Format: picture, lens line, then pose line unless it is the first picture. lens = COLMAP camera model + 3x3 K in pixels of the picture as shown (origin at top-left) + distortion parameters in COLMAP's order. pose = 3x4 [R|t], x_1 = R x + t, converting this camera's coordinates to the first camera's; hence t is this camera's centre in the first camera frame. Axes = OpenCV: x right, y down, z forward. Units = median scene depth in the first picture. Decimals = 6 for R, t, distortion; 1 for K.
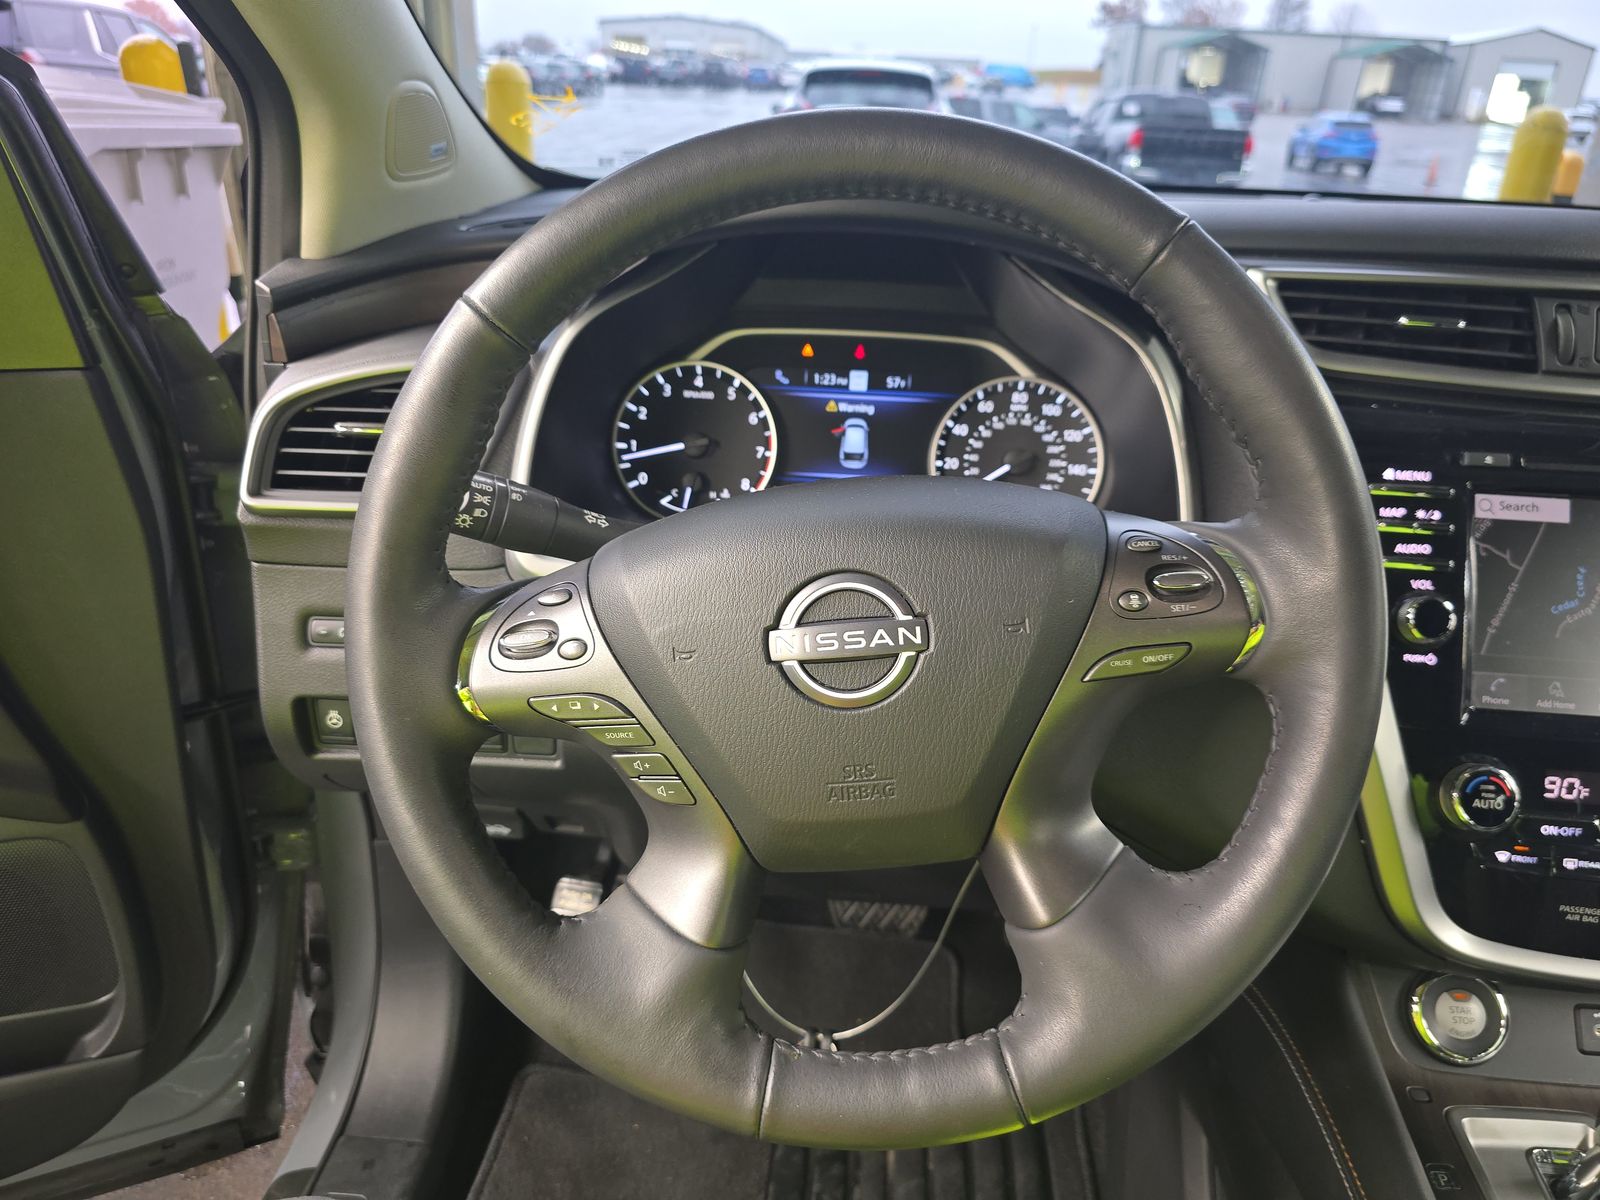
lens RADIAL K [[1090.7, 0, 801.8], [0, 1090.7, 602.8], [0, 0, 1]] dist [0.032392, -0.027238]
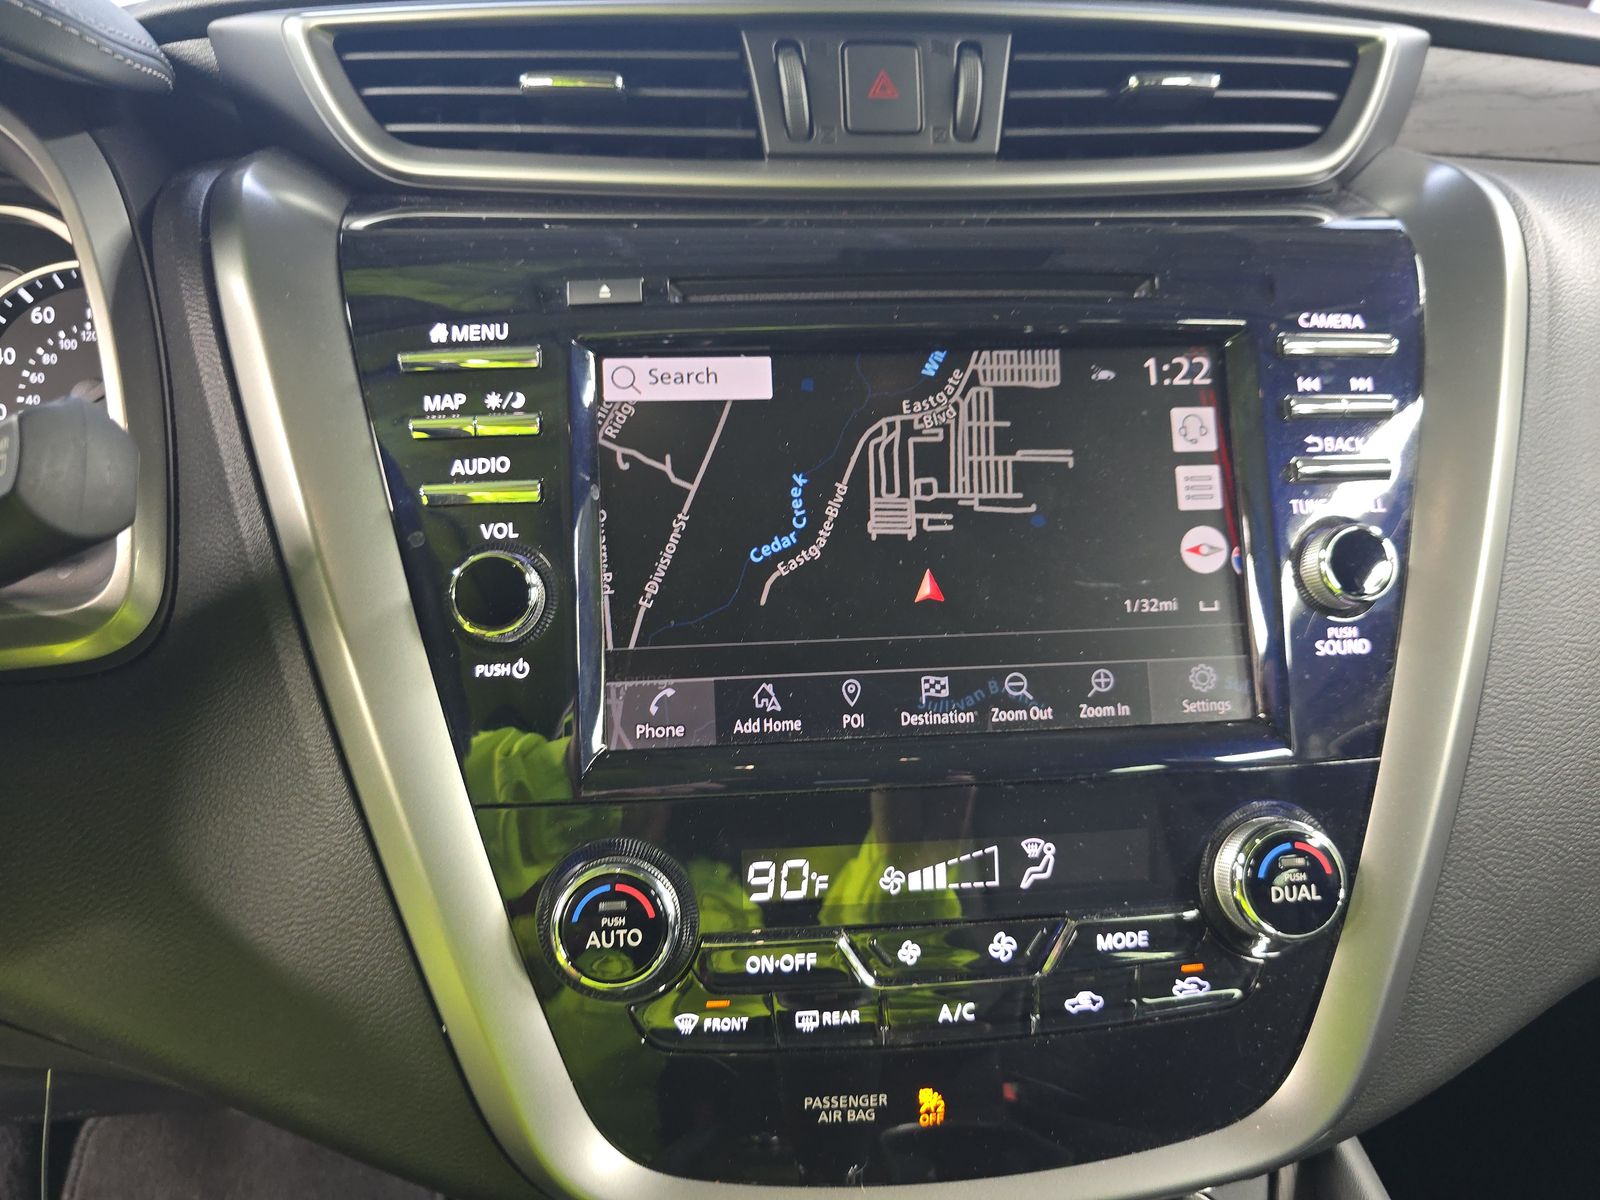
lens RADIAL K [[1090.7, 0, 797.4], [0, 1090.7, 598.5], [0, 0, 1]] dist [0.032392, -0.027238]
pose [[0.986485, -0.101785, 0.128401, 0.632141], [0.104935, 0.994316, -0.017996, 0.040465], [-0.125839, 0.031226, 0.991559, 0.454120]]
